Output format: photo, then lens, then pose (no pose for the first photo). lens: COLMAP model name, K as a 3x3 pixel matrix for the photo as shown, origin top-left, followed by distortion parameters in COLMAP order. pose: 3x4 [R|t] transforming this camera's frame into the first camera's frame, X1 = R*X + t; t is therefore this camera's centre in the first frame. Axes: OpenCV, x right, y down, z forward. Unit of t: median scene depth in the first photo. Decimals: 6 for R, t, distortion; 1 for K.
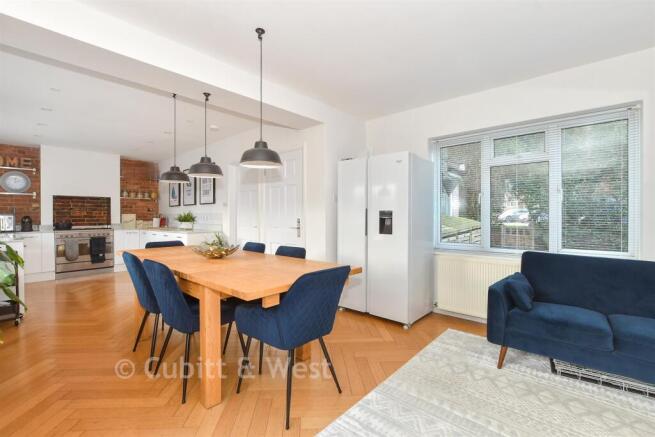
lens RADIAL K [[287.9, 0, 323.9], [0, 287.9, 216.3], [0, 0, 1]] dist [0.000525, 0.000229]
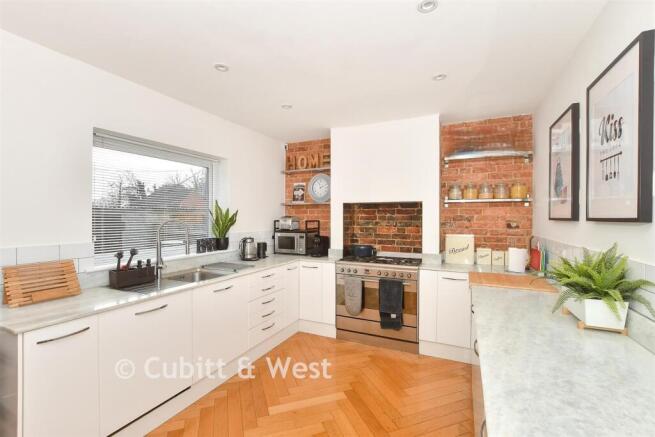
lens RADIAL K [[287.9, 0, 323.1], [0, 287.9, 216.5], [0, 0, 1]] dist [0.000525, 0.000229]
pose [[0.282652, 0.004604, -0.959211, -0.303589], [-0.009974, 0.999949, 0.001861, -0.039568], [0.959171, 0.009041, 0.282684, 0.696668]]
